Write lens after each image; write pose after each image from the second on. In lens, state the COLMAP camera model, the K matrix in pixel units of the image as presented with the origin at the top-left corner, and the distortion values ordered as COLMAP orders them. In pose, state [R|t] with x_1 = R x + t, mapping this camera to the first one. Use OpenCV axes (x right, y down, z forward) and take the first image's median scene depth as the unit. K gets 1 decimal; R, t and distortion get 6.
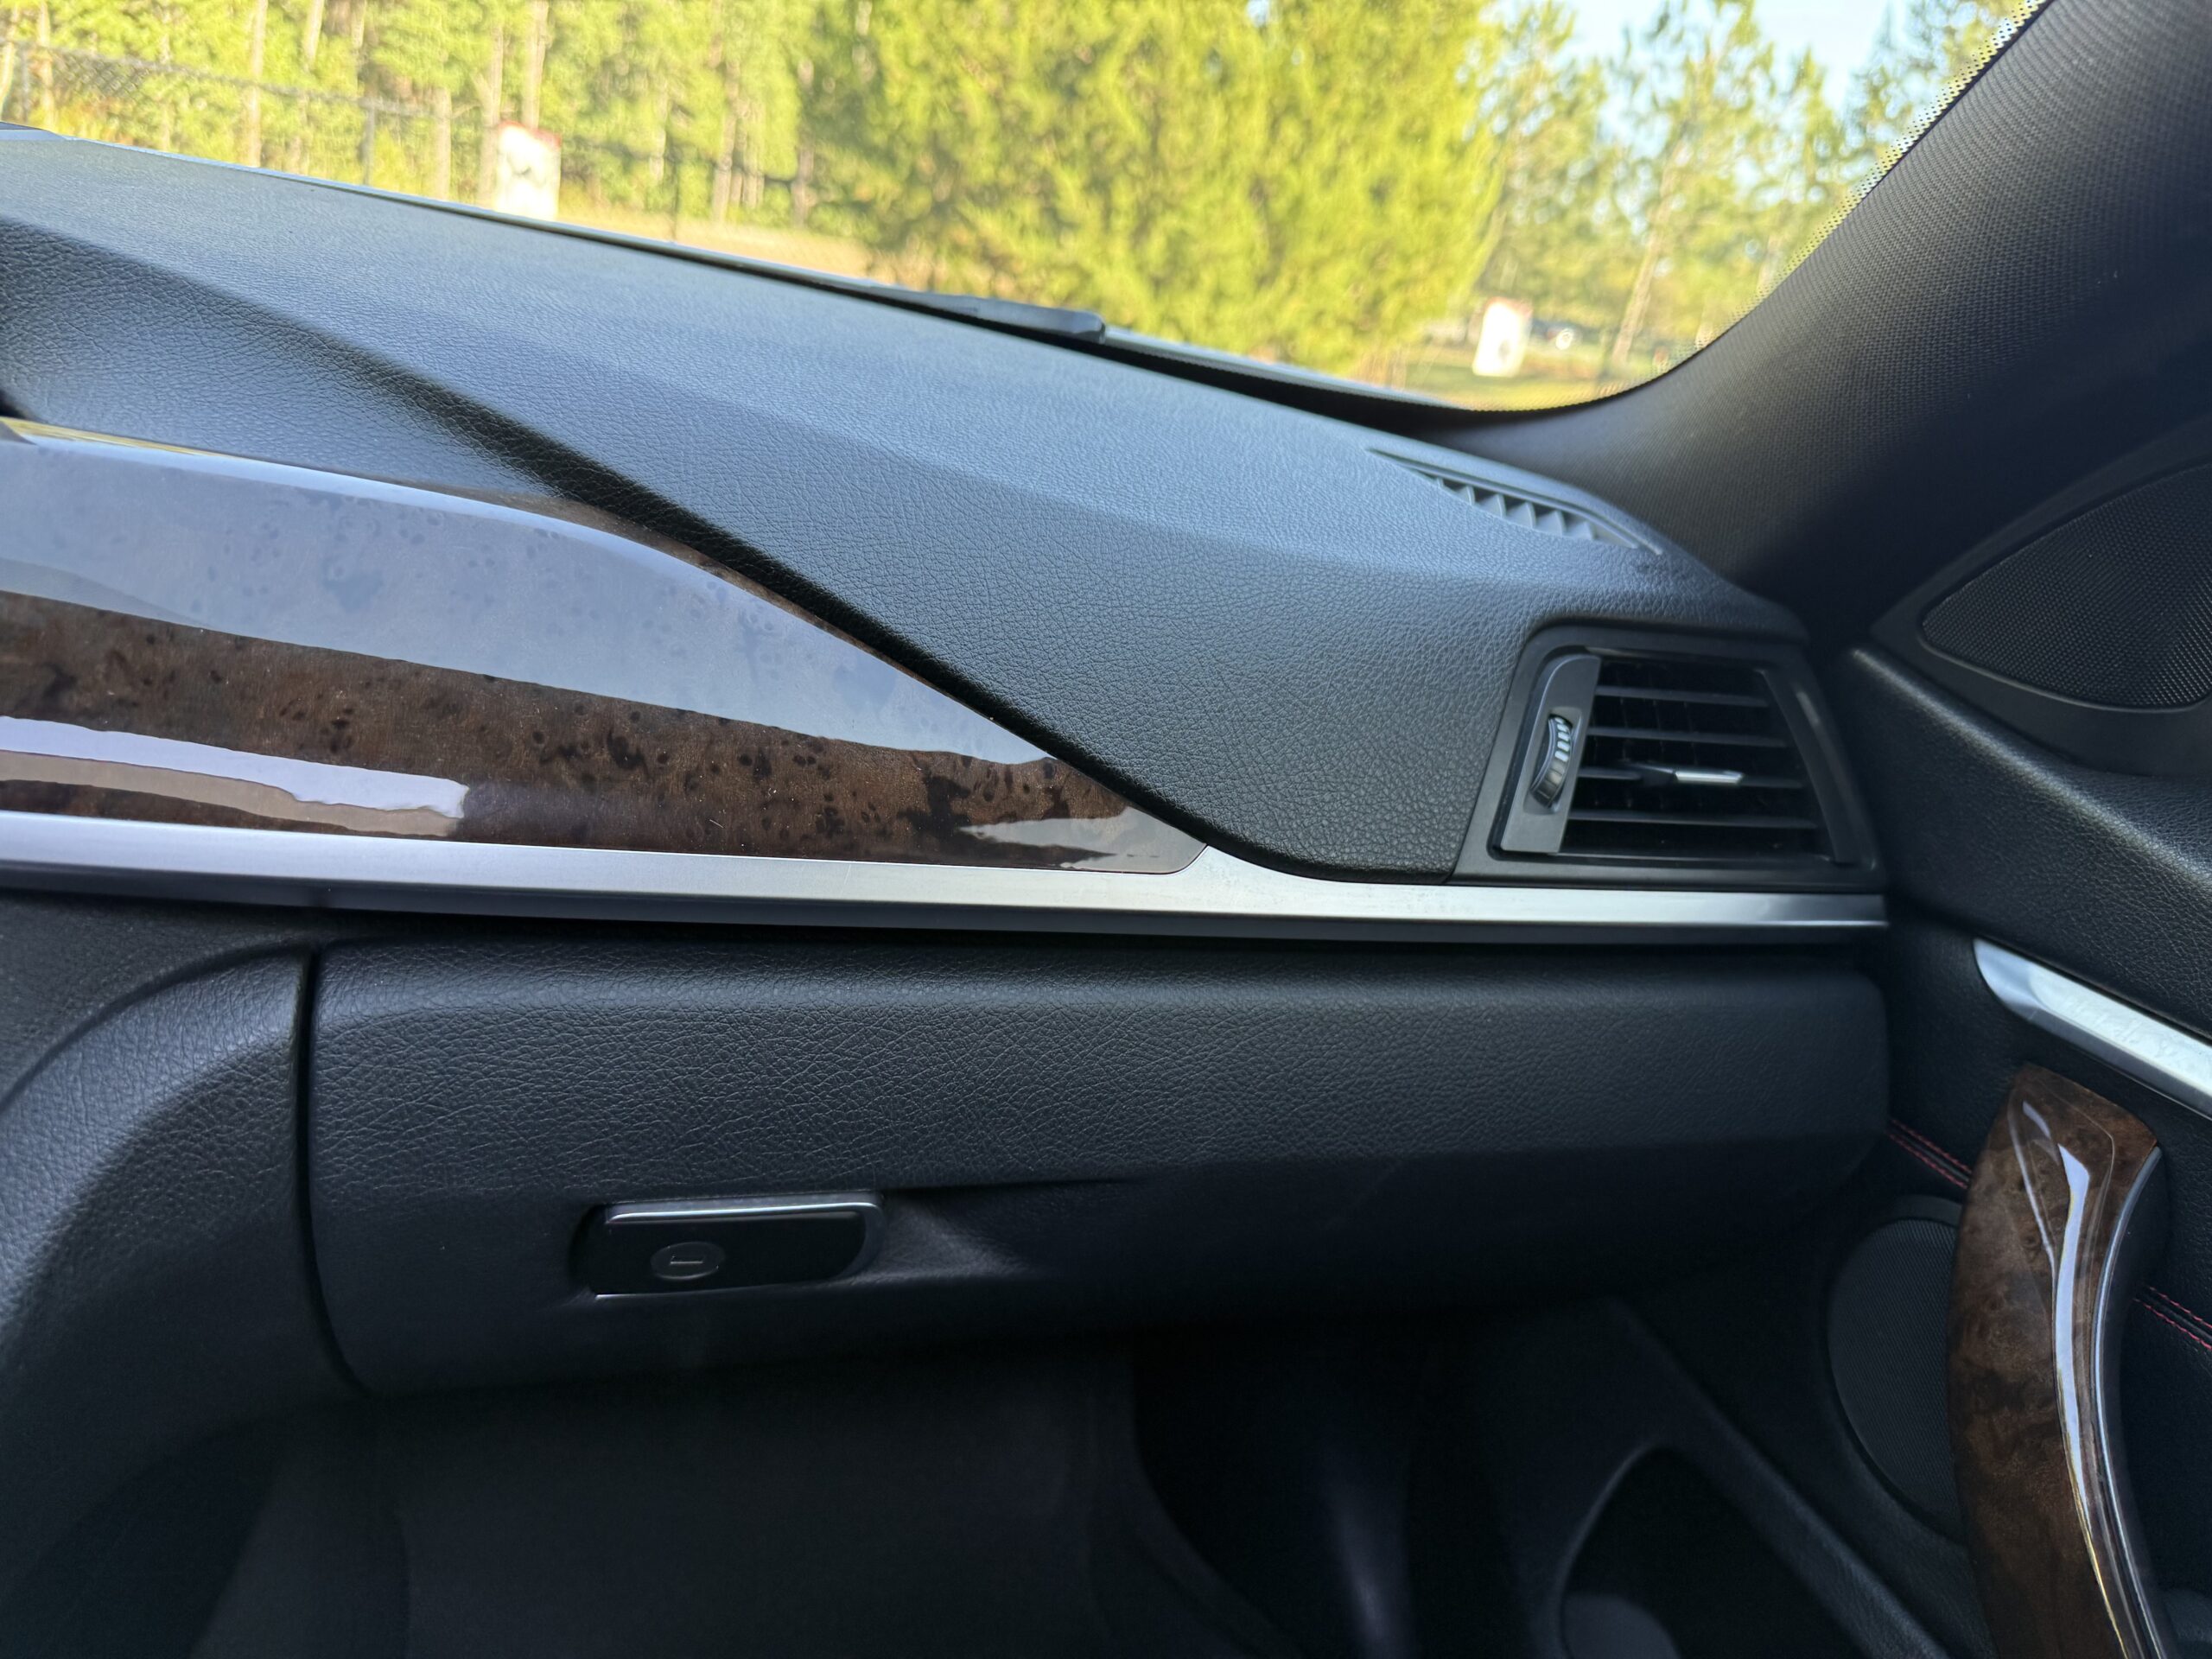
lens RADIAL K [[1586.7, 0, 1099.2], [0, 1586.7, 823.5], [0, 0, 1]] dist [0.038518, -0.057336]
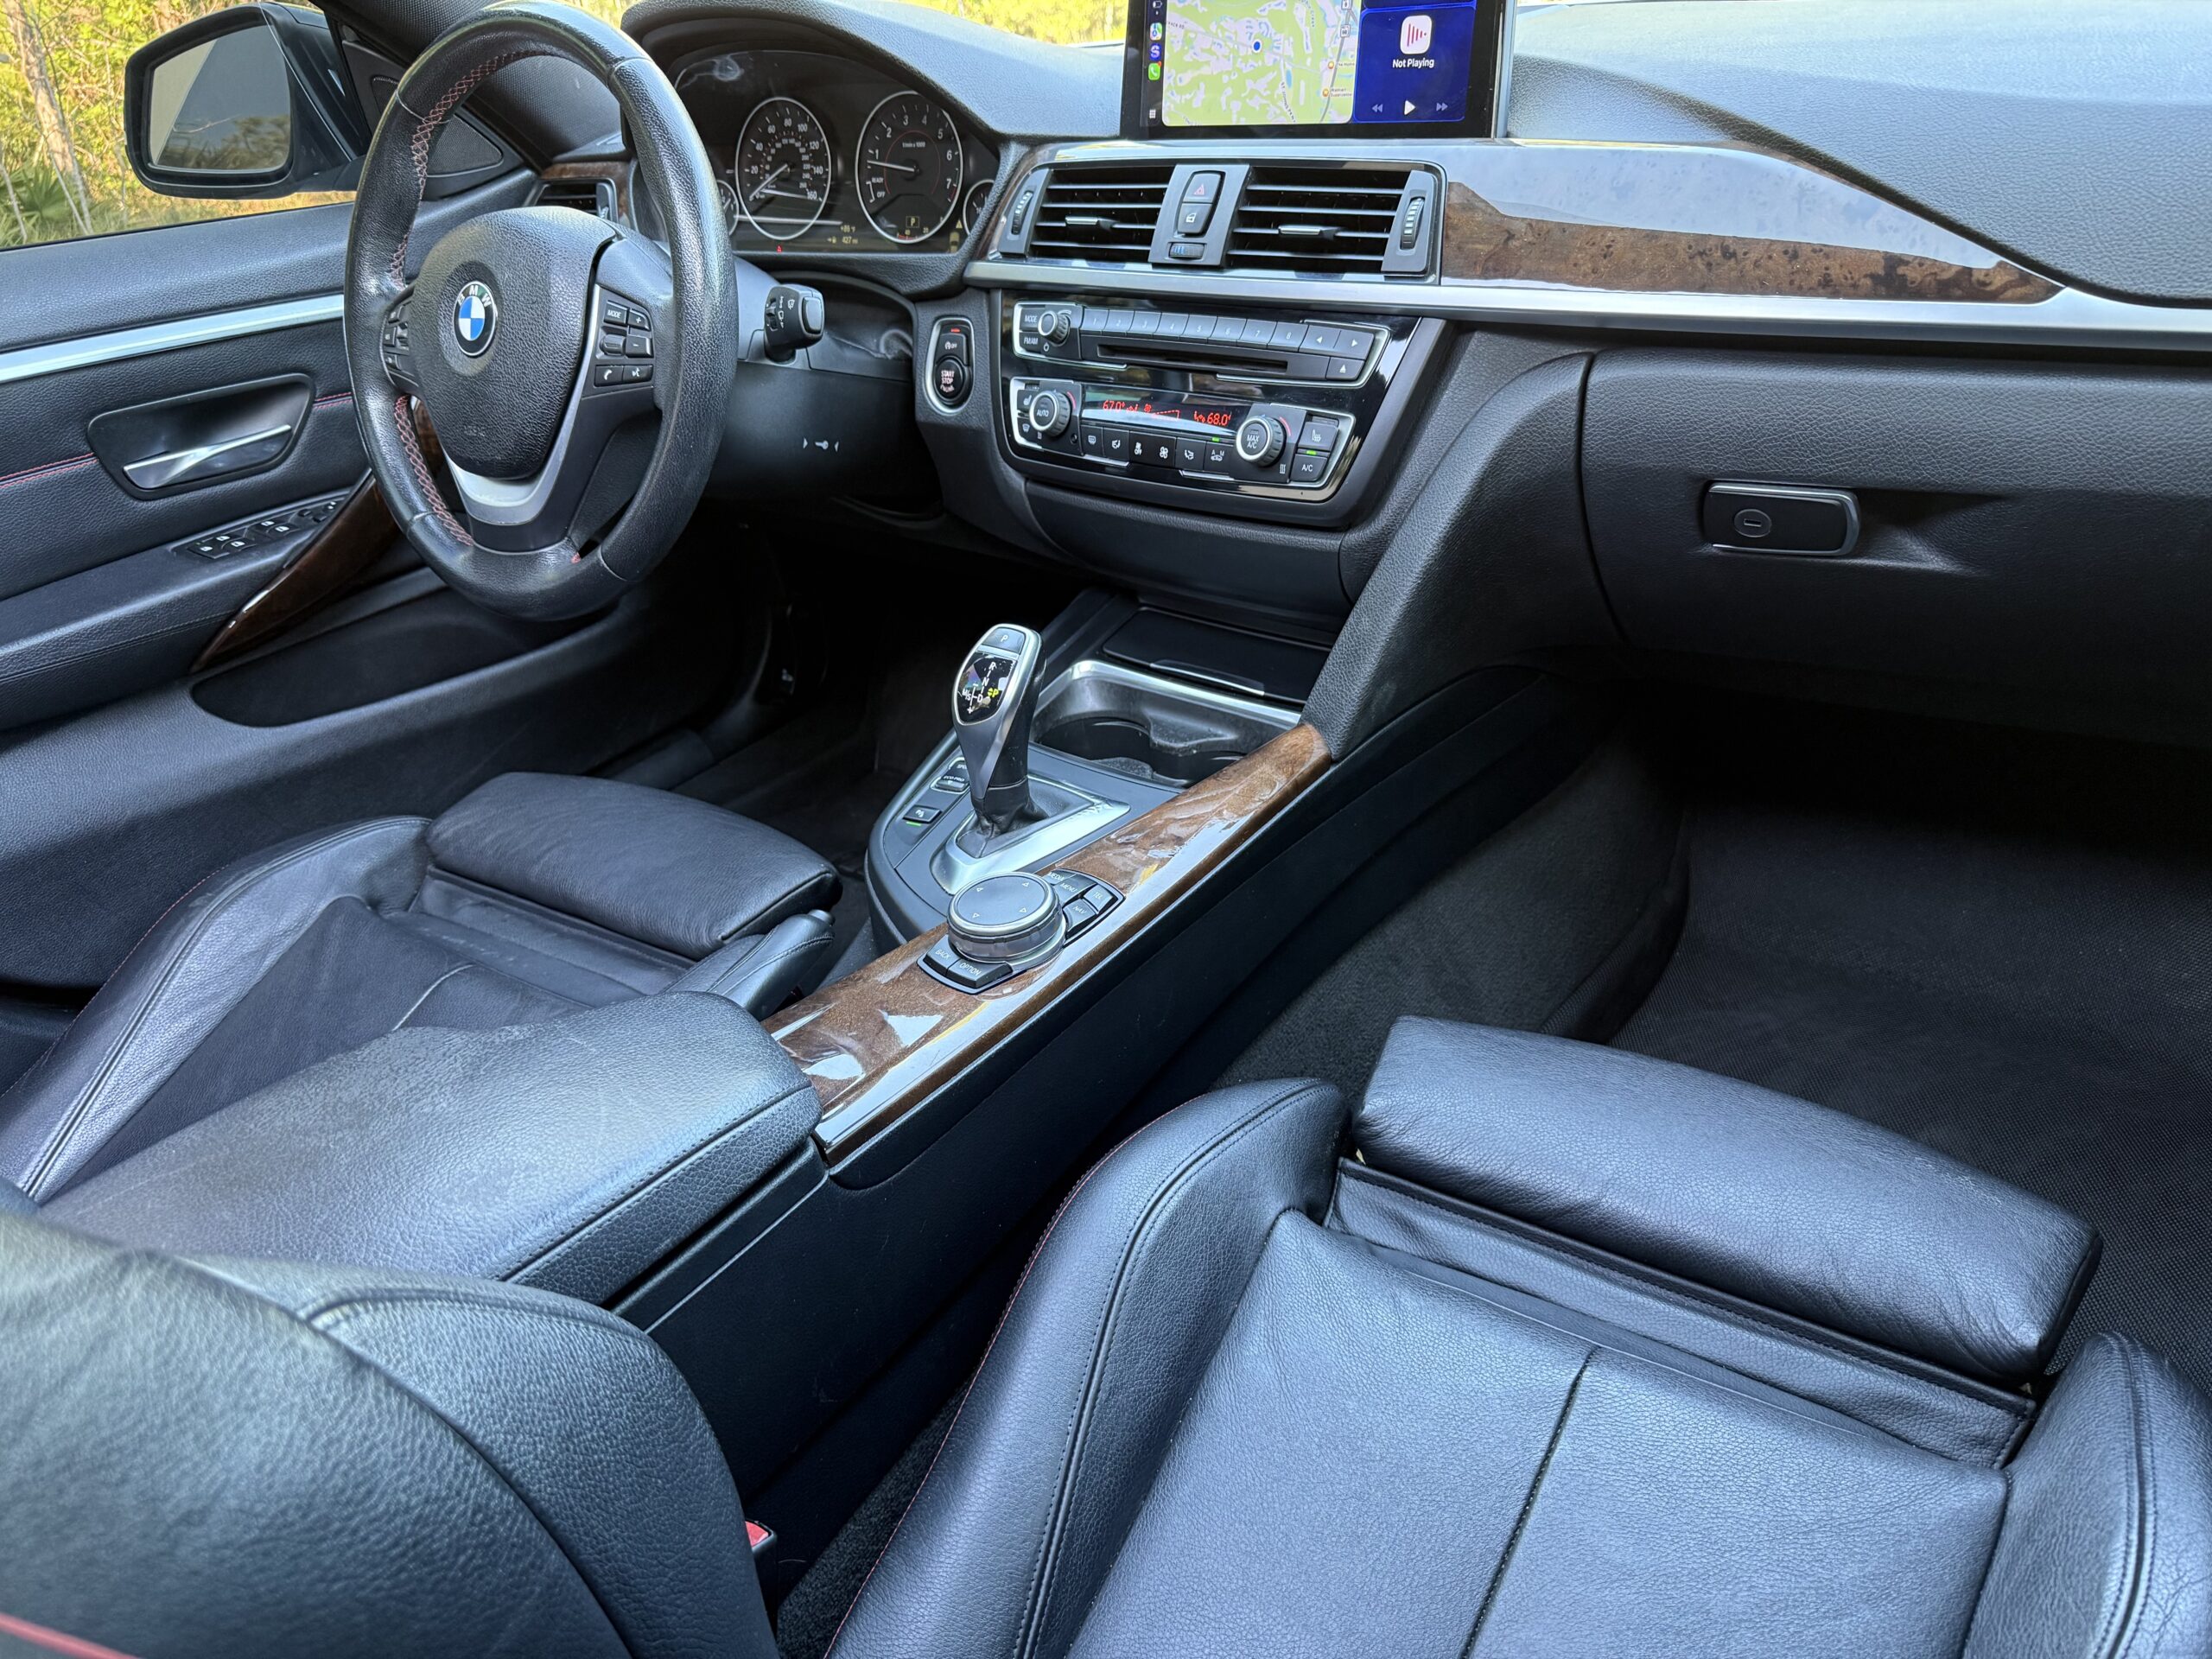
lens RADIAL K [[1586.7, 0, 1101.2], [0, 1586.7, 828.1], [0, 0, 1]] dist [0.038518, -0.057336]
pose [[0.631801, 0.148269, -0.760818, 0.681016], [-0.061740, 0.988043, 0.141281, 0.347210], [0.772668, -0.042289, 0.633400, -0.781257]]
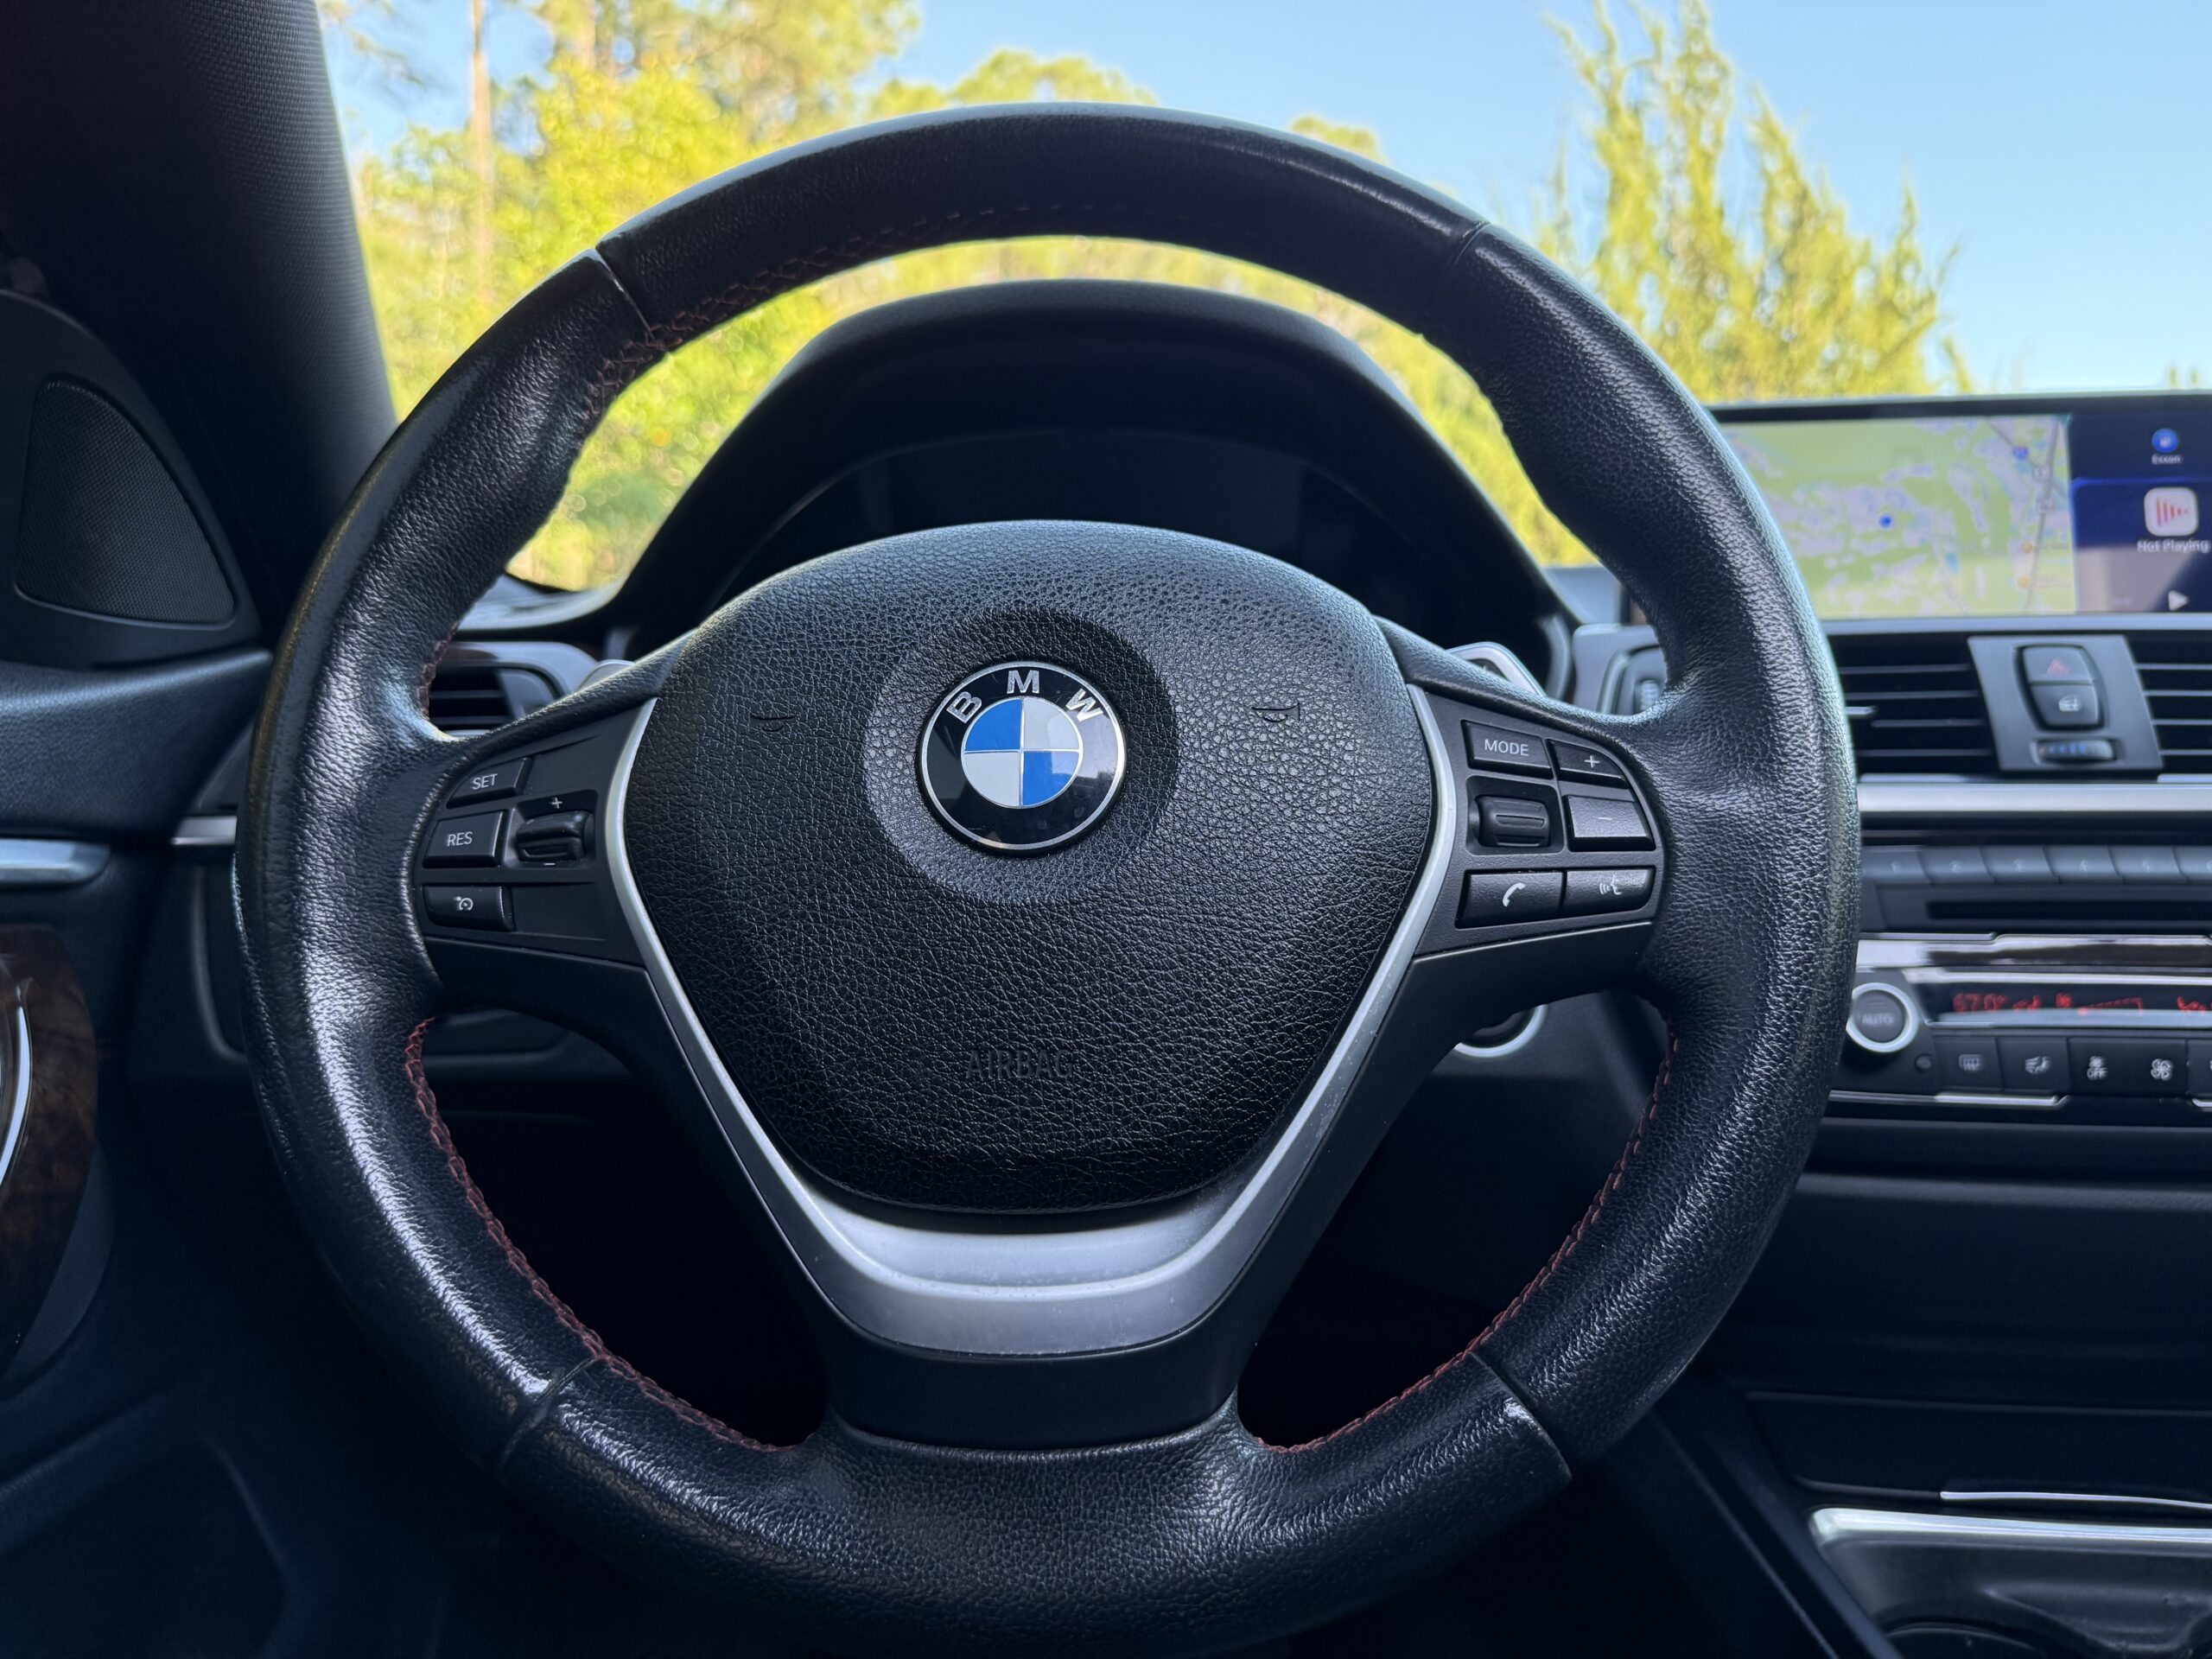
lens RADIAL K [[1586.7, 0, 1121.0], [0, 1586.7, 828.7], [0, 0, 1]] dist [0.038518, -0.057336]
pose [[0.951576, -0.166641, -0.258327, -1.205170], [0.075528, 0.941305, -0.328999, 0.309277], [0.297990, 0.293557, 0.908310, -0.707561]]
